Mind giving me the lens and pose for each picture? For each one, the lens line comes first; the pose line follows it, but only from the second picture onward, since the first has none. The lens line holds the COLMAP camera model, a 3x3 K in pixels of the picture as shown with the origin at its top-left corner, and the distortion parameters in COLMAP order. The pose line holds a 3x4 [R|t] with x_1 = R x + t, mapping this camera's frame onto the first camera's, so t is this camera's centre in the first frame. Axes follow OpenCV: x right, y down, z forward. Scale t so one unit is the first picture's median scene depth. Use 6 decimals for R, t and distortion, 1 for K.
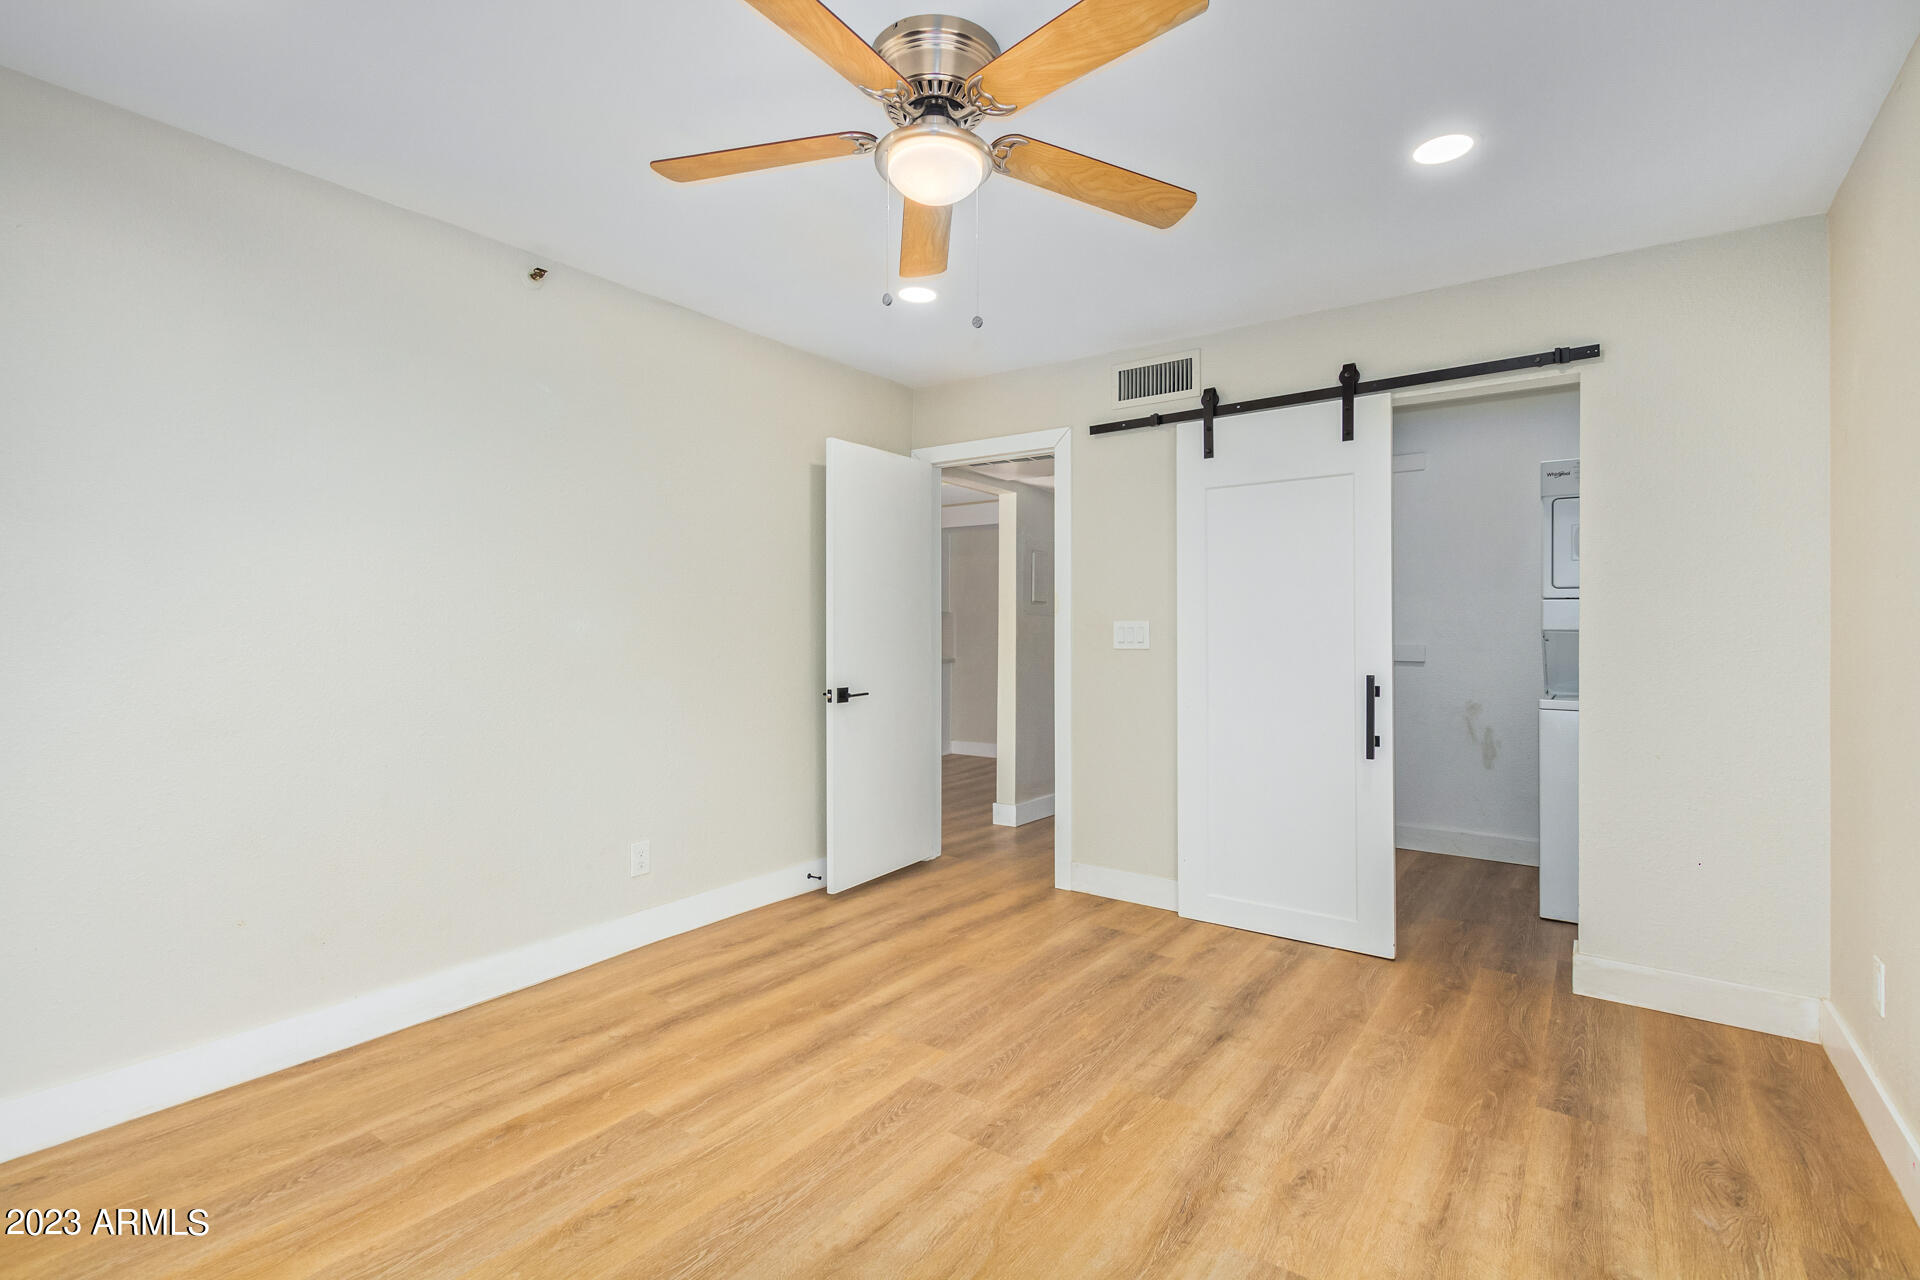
lens RADIAL K [[878.8, 0, 970.7], [0, 878.8, 635.4], [0, 0, 1]] dist [0.005714, -0.002243]
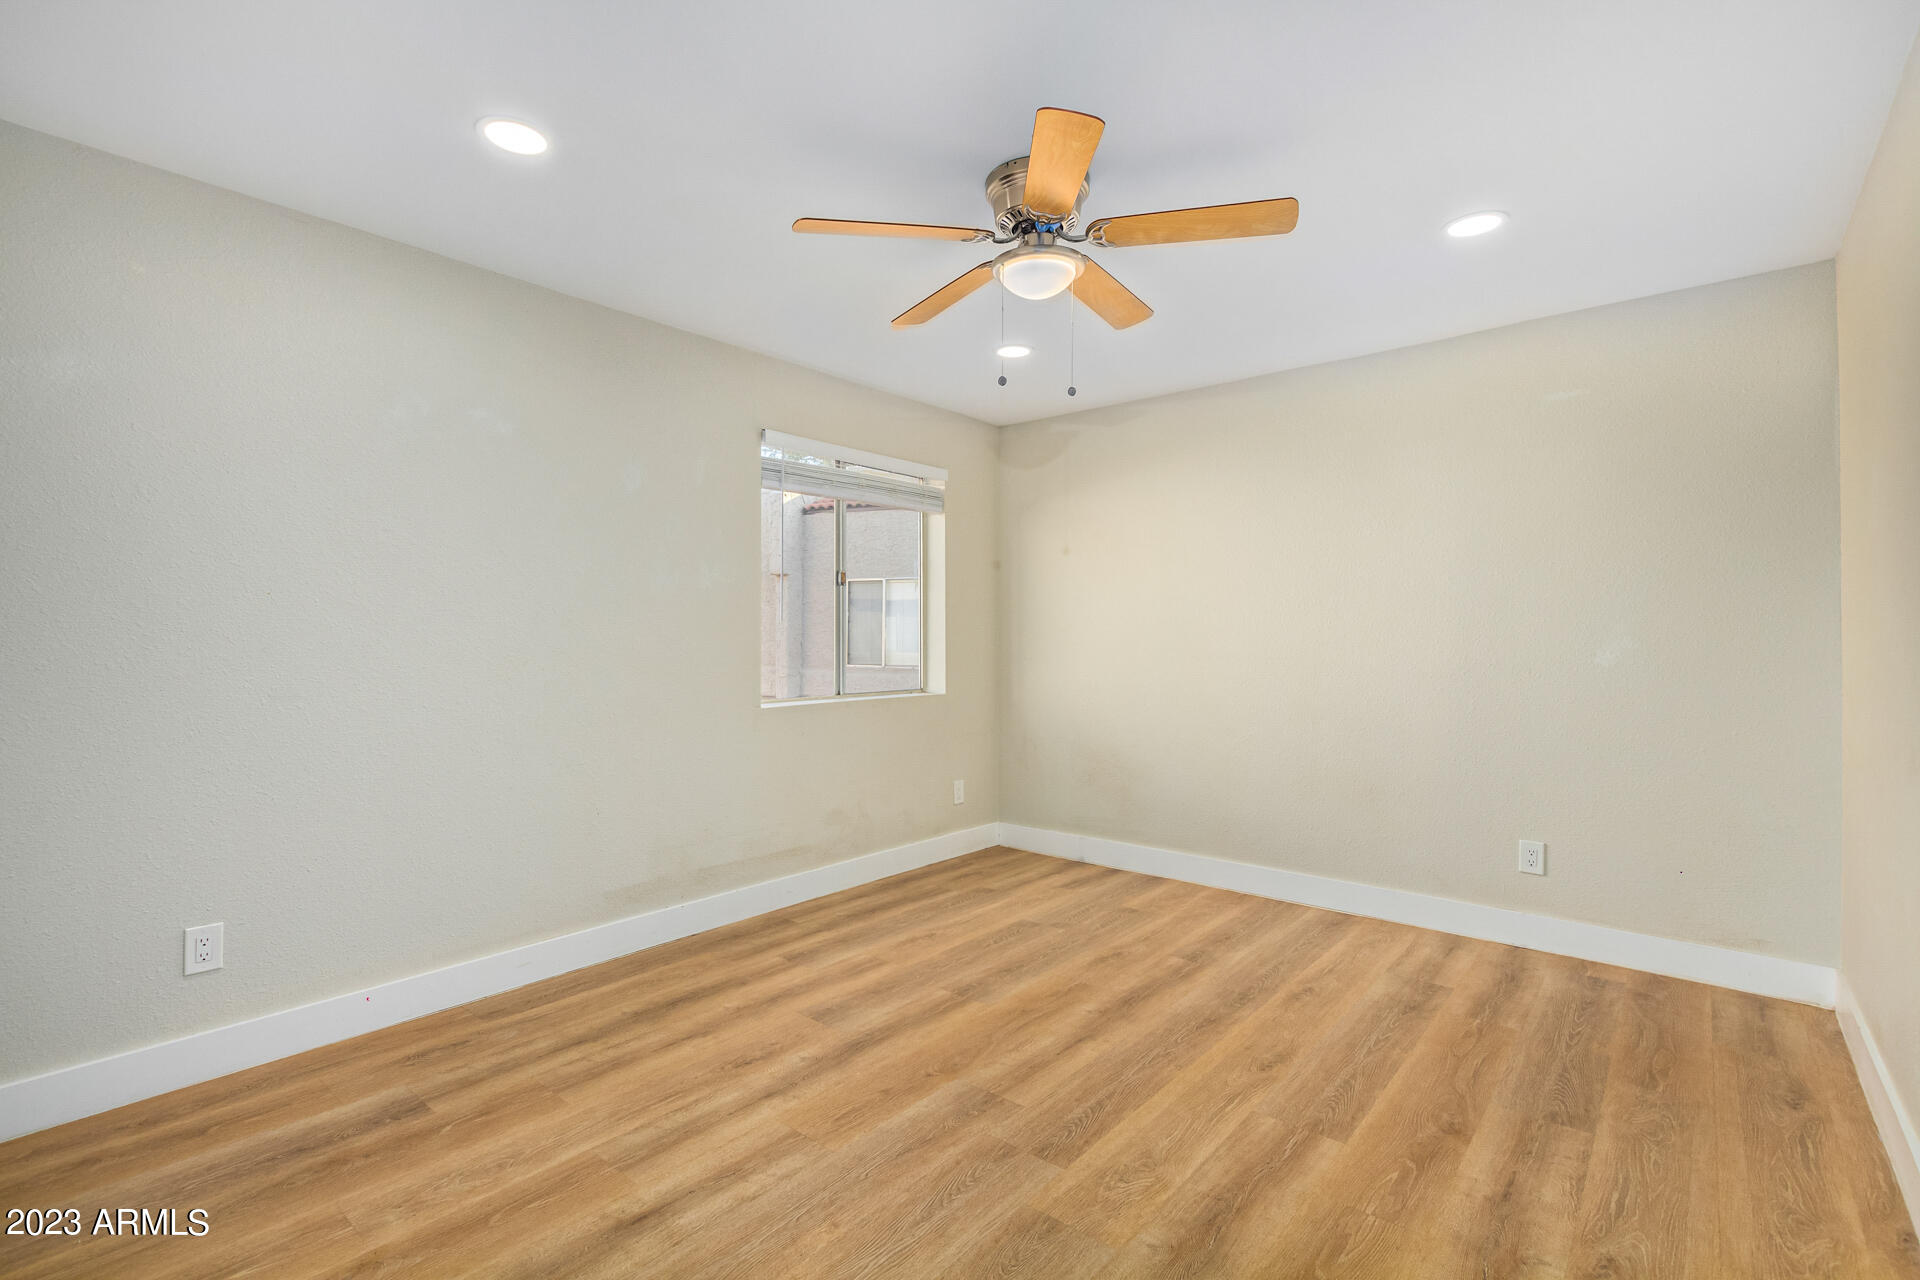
lens RADIAL K [[878.8, 0, 959.9], [0, 878.8, 639.0], [0, 0, 1]] dist [0.005714, -0.002243]
pose [[-0.996777, -0.004598, 0.080093, -0.023363], [-0.004463, 0.999988, 0.001857, -0.006538], [-0.080100, 0.001494, -0.996786, 1.573990]]
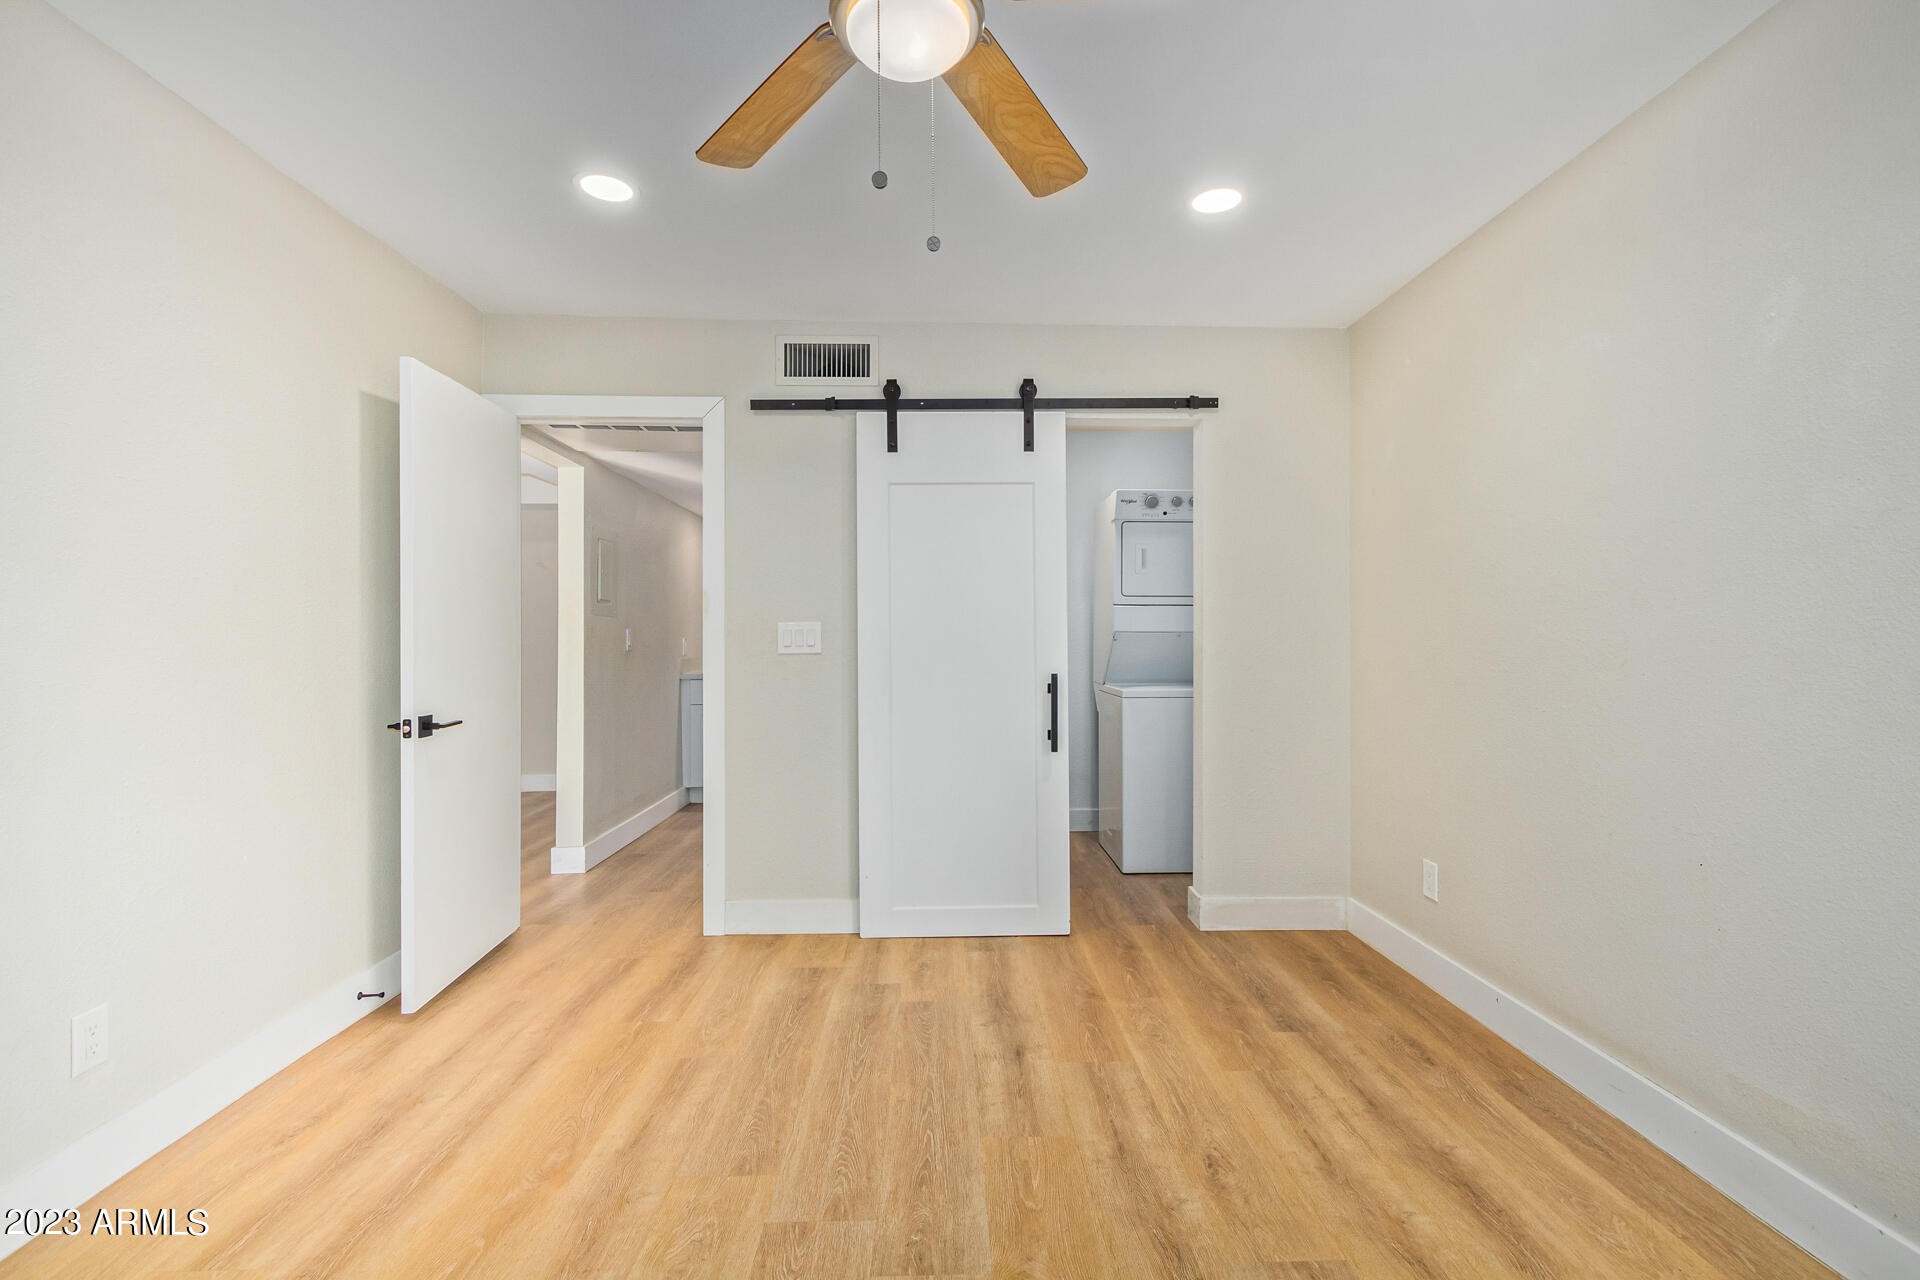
lens RADIAL K [[878.8, 0, 963.5], [0, 878.8, 638.6], [0, 0, 1]] dist [0.005714, -0.002243]
pose [[0.794648, -0.007619, 0.607023, -0.325742], [0.008108, 0.999965, 0.001936, -0.000231], [-0.607017, 0.003384, 0.794682, 0.251000]]
